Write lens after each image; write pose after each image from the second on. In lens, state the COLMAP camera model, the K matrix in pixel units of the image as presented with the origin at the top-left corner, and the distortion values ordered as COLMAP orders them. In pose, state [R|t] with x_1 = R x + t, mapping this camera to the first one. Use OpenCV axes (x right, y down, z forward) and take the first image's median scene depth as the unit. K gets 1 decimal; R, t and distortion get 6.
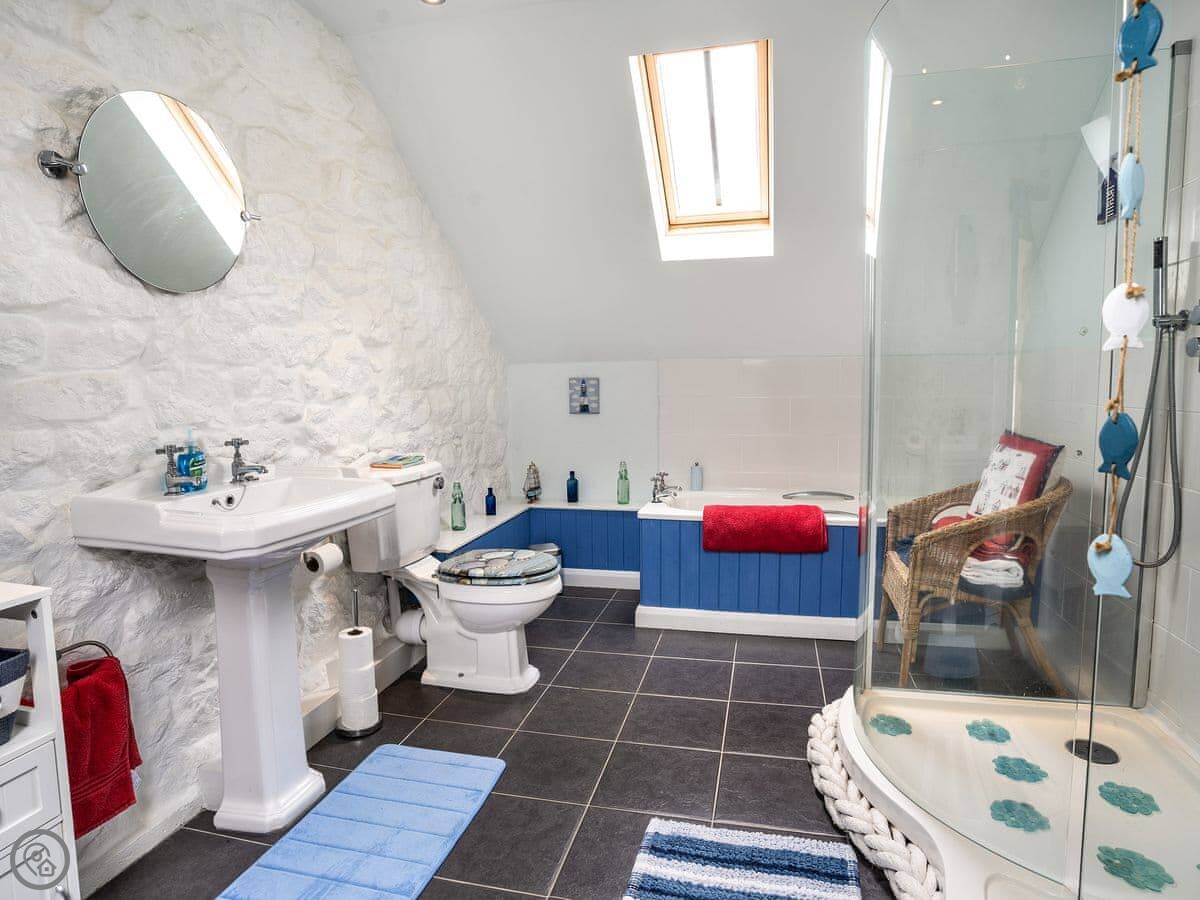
lens RADIAL K [[622.0, 0, 600.0], [0, 622.0, 450.0], [0, 0, 1]] dist [-0.111244, 0.046329]
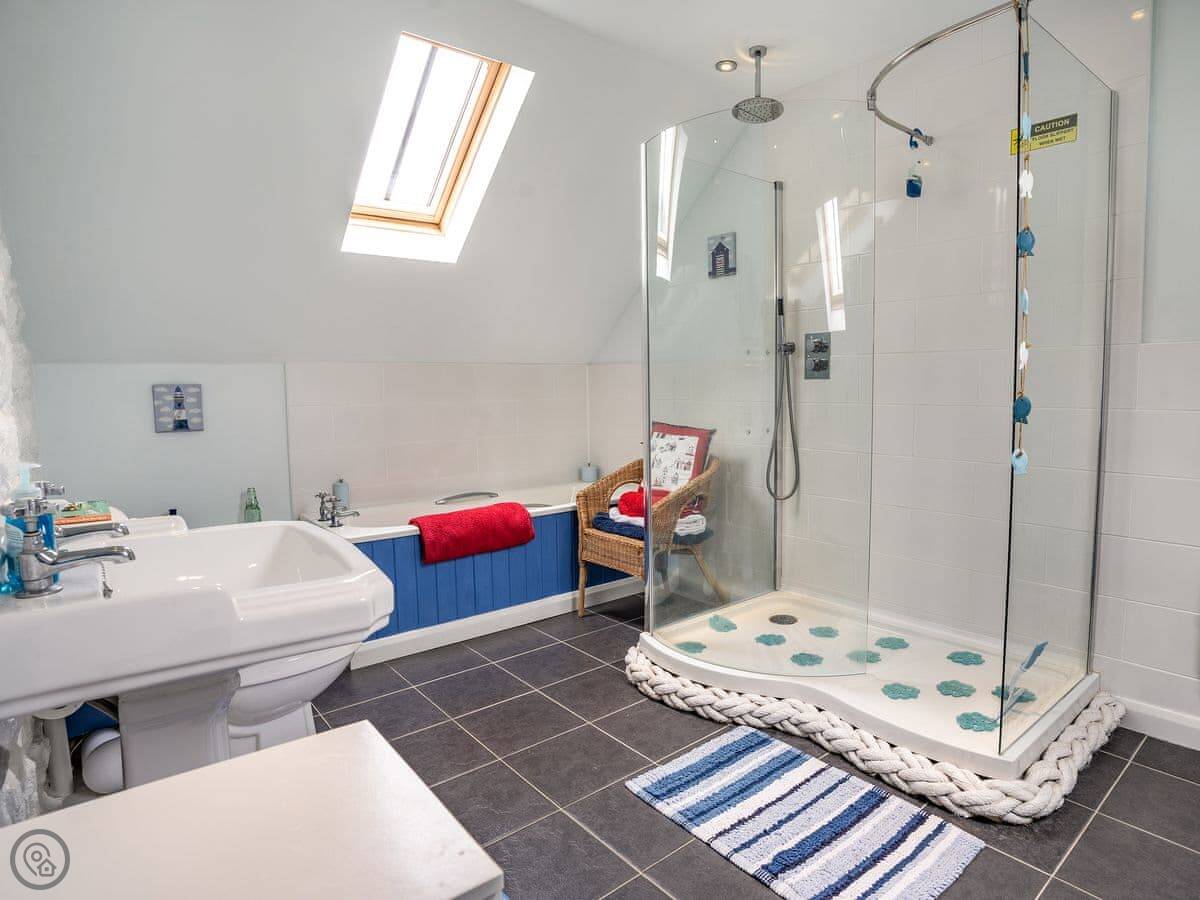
lens RADIAL K [[674.5, 0, 600.0], [0, 674.5, 450.0], [0, 0, 1]] dist [-0.074484, 0.024718]
pose [[0.605935, -0.069218, 0.792497, -0.590640], [0.087543, 0.995959, 0.020054, -0.012452], [-0.790682, 0.057226, 0.609546, 0.183785]]
